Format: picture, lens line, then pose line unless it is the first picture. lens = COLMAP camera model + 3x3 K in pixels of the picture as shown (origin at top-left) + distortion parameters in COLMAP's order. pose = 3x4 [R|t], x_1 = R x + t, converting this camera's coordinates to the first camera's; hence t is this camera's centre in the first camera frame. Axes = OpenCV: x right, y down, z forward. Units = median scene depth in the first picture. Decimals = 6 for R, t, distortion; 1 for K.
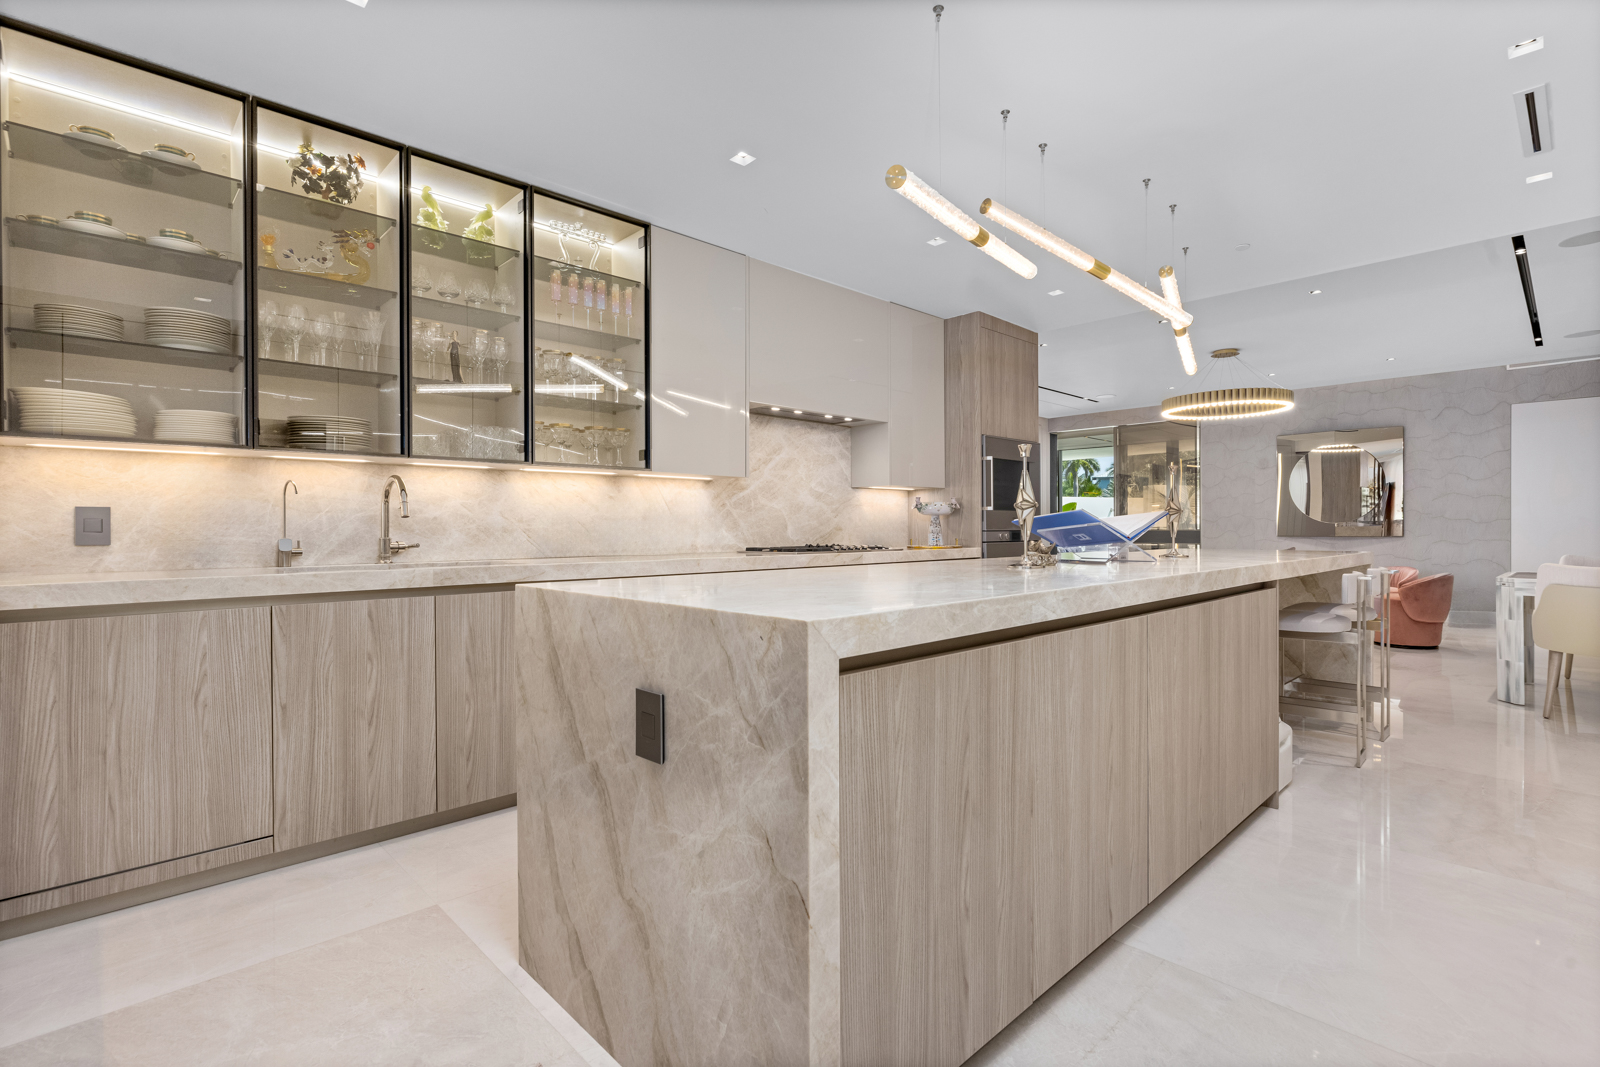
lens RADIAL K [[761.4, 0, 798.0], [0, 761.4, 535.1], [0, 0, 1]] dist [-0.010471, 0.000750]
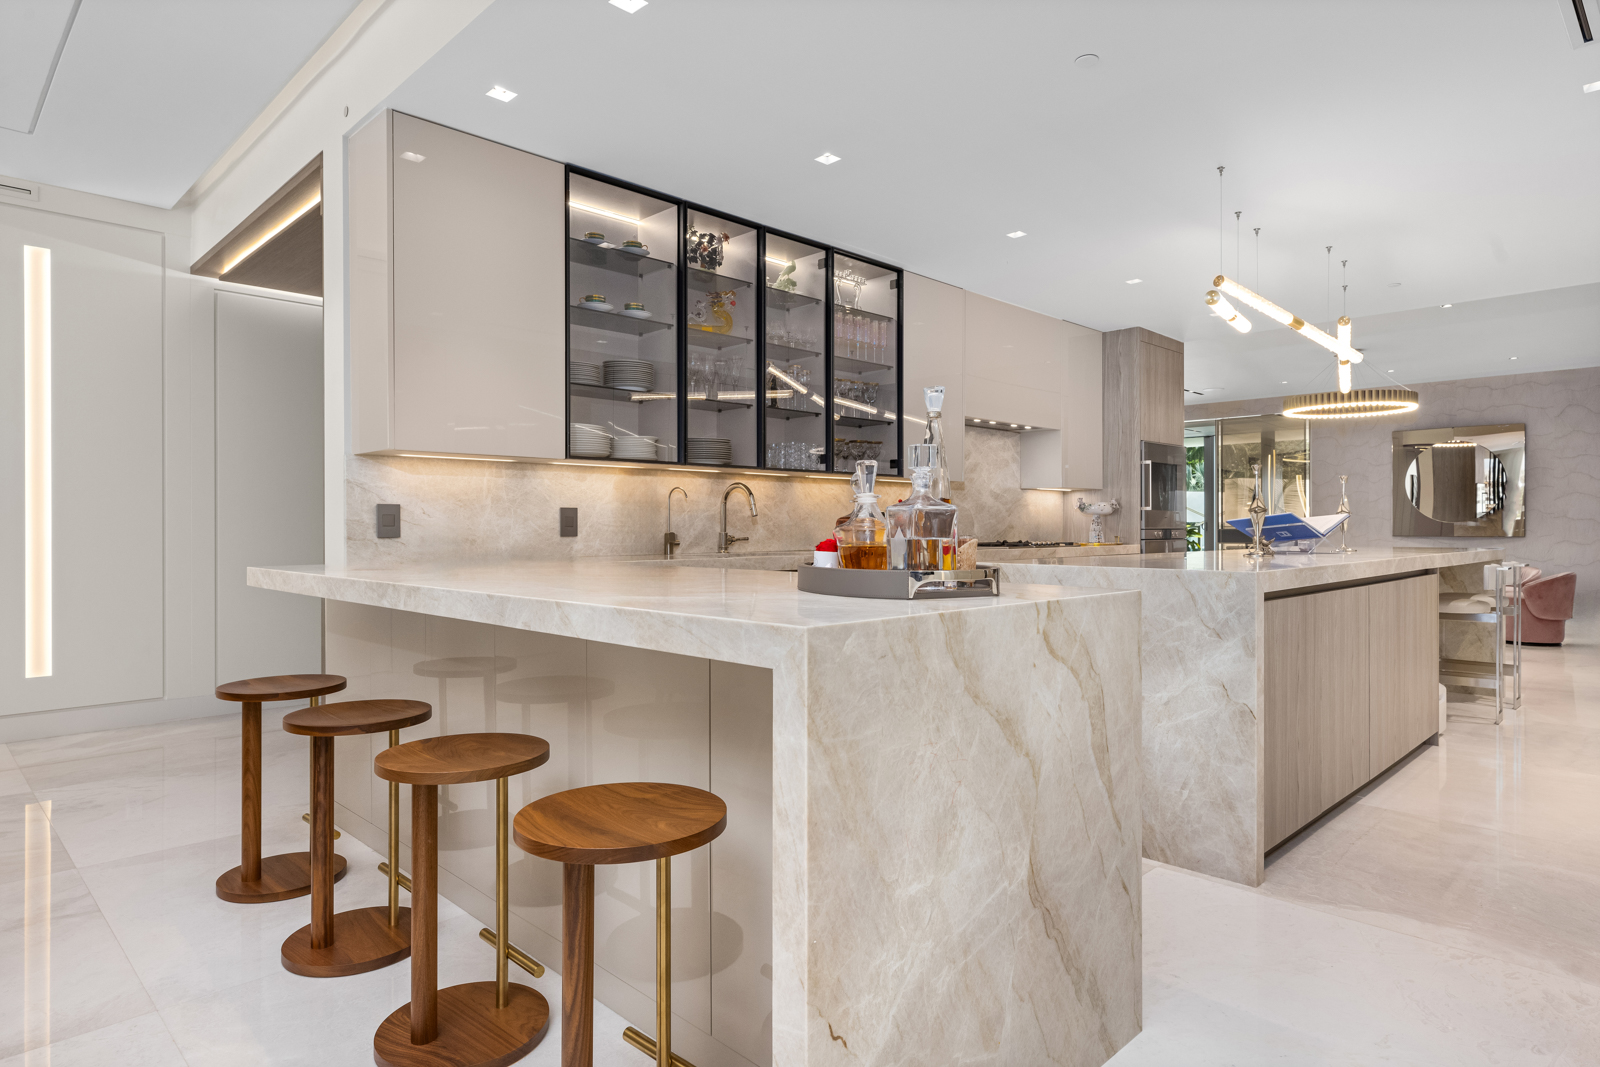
lens RADIAL K [[917.2, 0, 799.0], [0, 917.2, 531.2], [0, 0, 1]] dist [0.001651, 0.000385]
pose [[0.999928, 0.004276, 0.011222, -0.379952], [-0.004247, 0.999988, -0.002632, 0.004471], [-0.011233, 0.002584, 0.999934, -0.442041]]
